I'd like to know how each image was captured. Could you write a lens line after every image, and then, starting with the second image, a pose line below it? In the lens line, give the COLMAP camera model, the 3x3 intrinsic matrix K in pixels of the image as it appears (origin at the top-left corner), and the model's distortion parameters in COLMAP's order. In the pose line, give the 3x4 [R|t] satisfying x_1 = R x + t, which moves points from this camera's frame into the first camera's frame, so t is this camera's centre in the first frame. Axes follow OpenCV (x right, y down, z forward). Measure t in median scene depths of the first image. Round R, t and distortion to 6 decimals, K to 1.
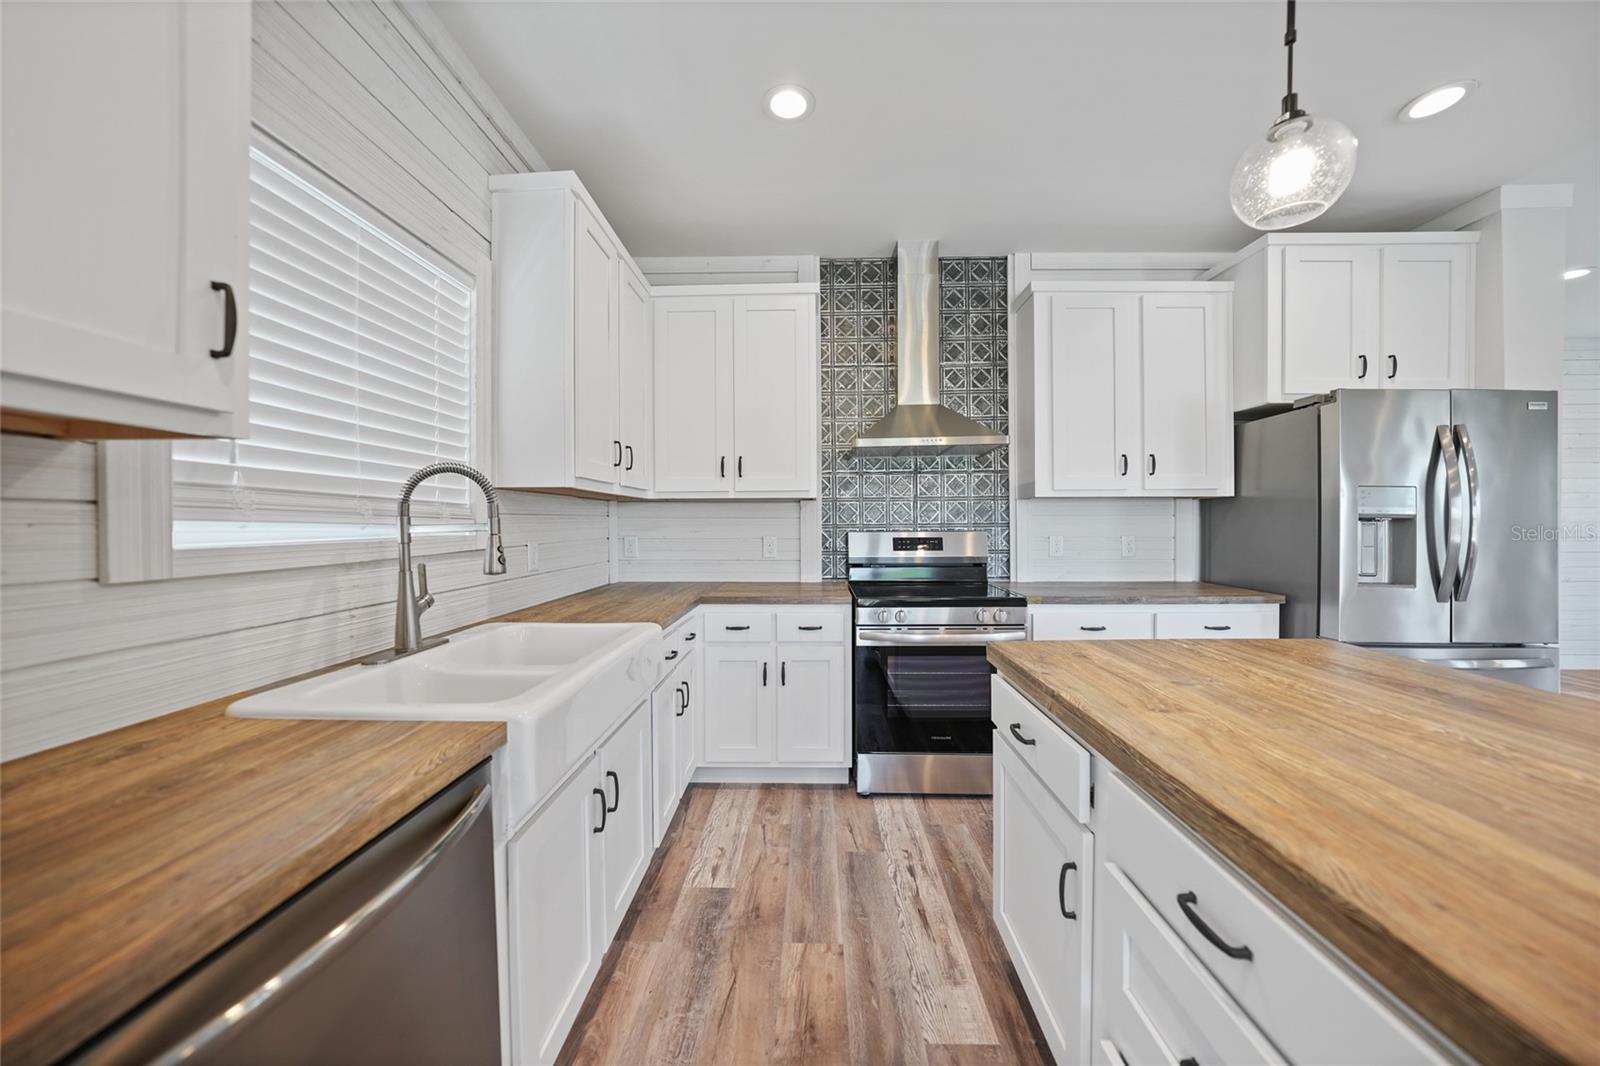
lens RADIAL K [[563.9, 0, 802.4], [0, 563.9, 527.8], [0, 0, 1]] dist [-0.026519, 0.005975]
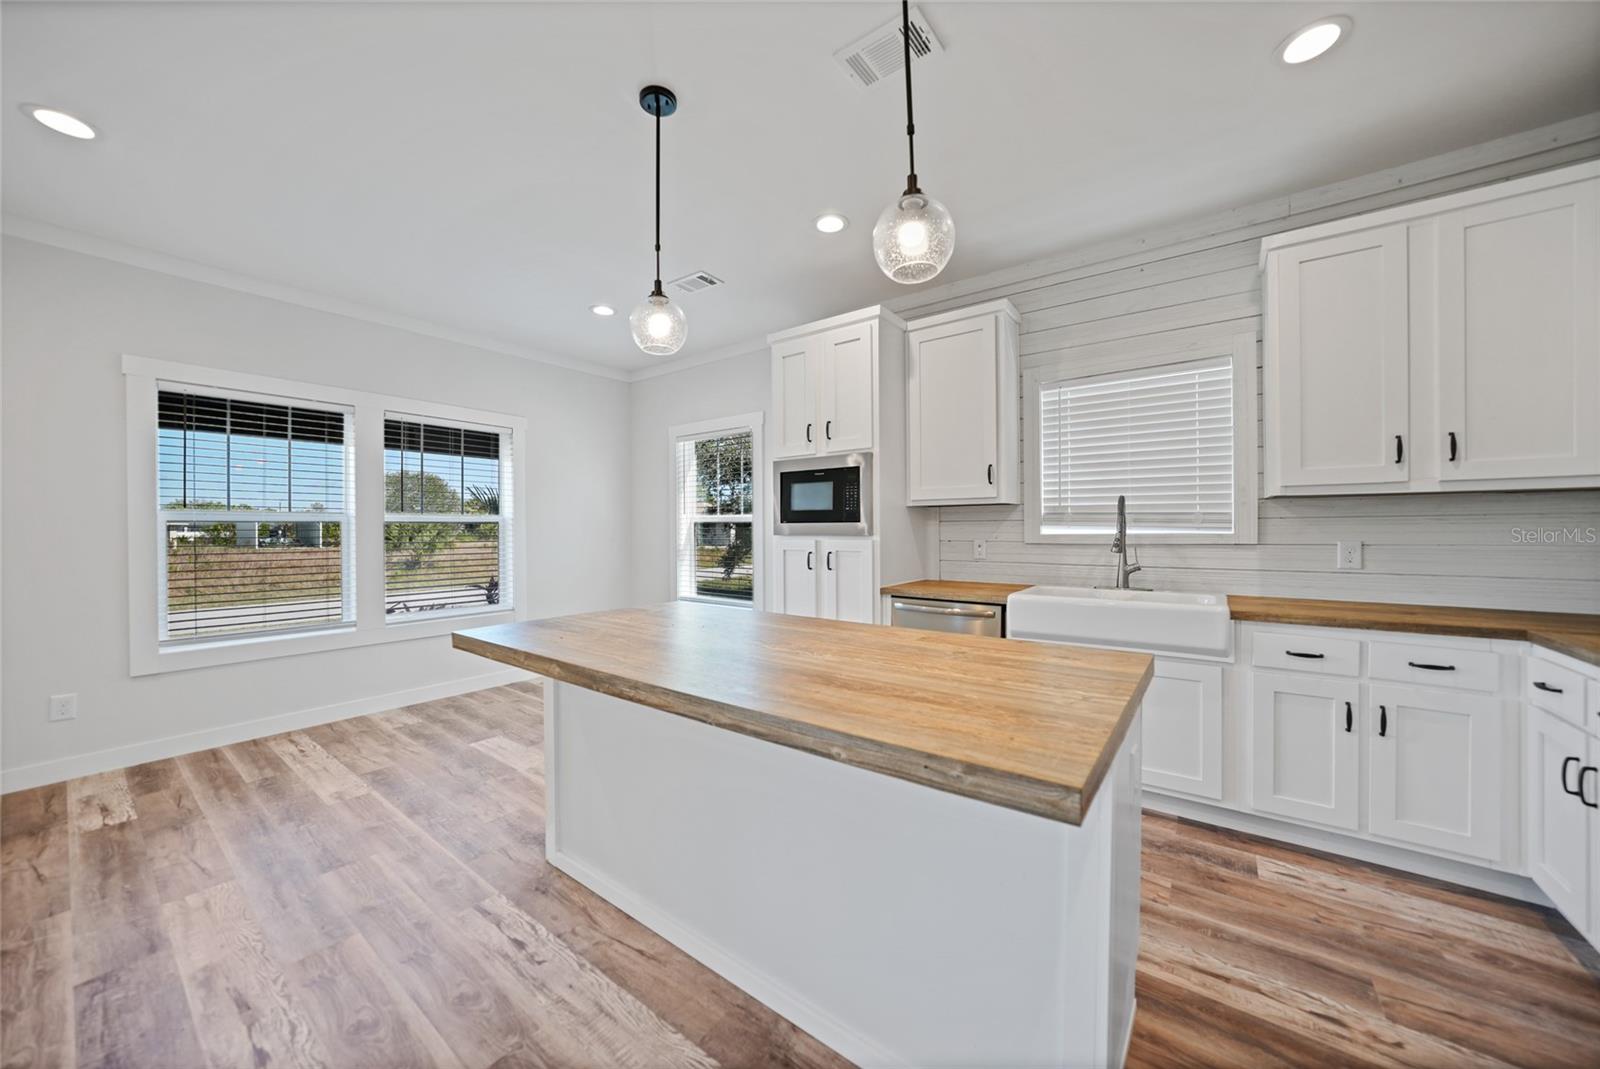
lens RADIAL K [[563.9, 0, 799.5], [0, 563.9, 532.7], [0, 0, 1]] dist [-0.026519, 0.005975]
pose [[-0.578082, 0.010158, -0.815916, 0.809078], [-0.001812, 0.999904, 0.013732, -0.005175], [0.815977, 0.009417, -0.578008, 0.601620]]
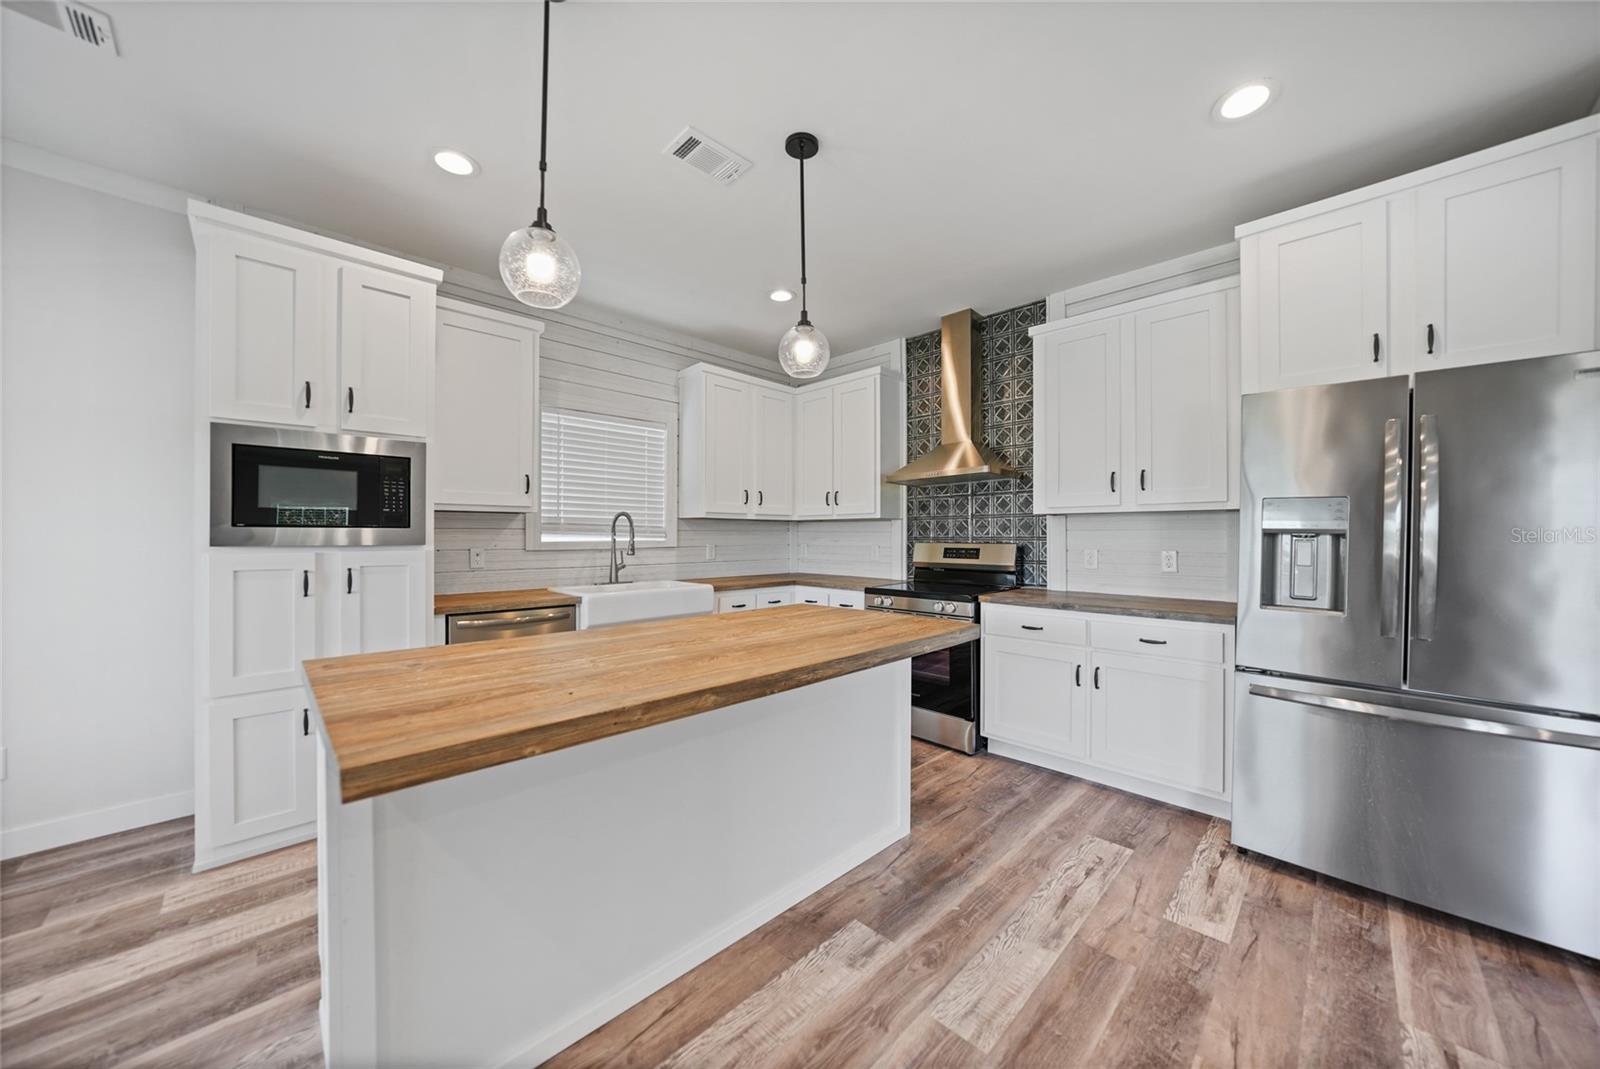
lens RADIAL K [[563.9, 0, 806.1], [0, 563.9, 534.6], [0, 0, 1]] dist [-0.026519, 0.005975]
pose [[0.726258, 0.002379, -0.687418, 0.882355], [-0.009513, 0.999933, -0.006589, -0.000790], [0.687357, 0.011325, 0.726232, -0.153228]]
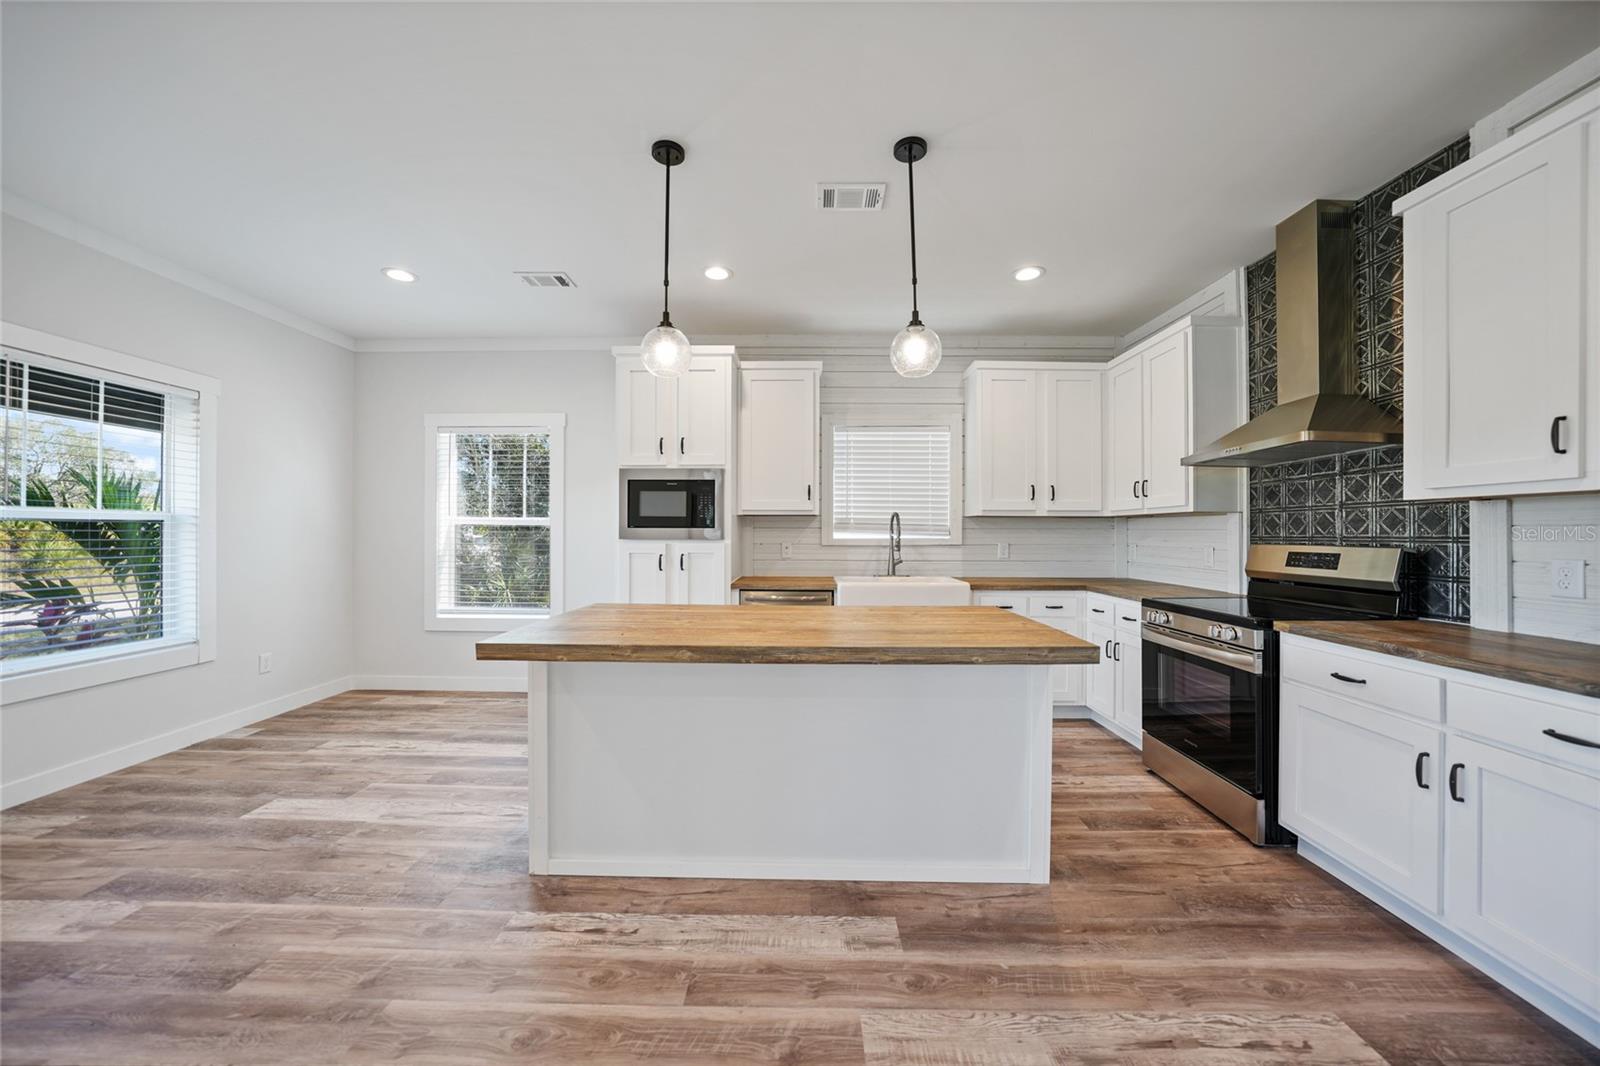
lens RADIAL K [[563.9, 0, 796.9], [0, 563.9, 529.3], [0, 0, 1]] dist [-0.026519, 0.005975]
pose [[0.008093, -0.003231, -0.999962, 1.125160], [-0.012755, 0.999913, -0.003334, -0.005571], [0.999886, 0.012781, 0.008051, 0.233383]]
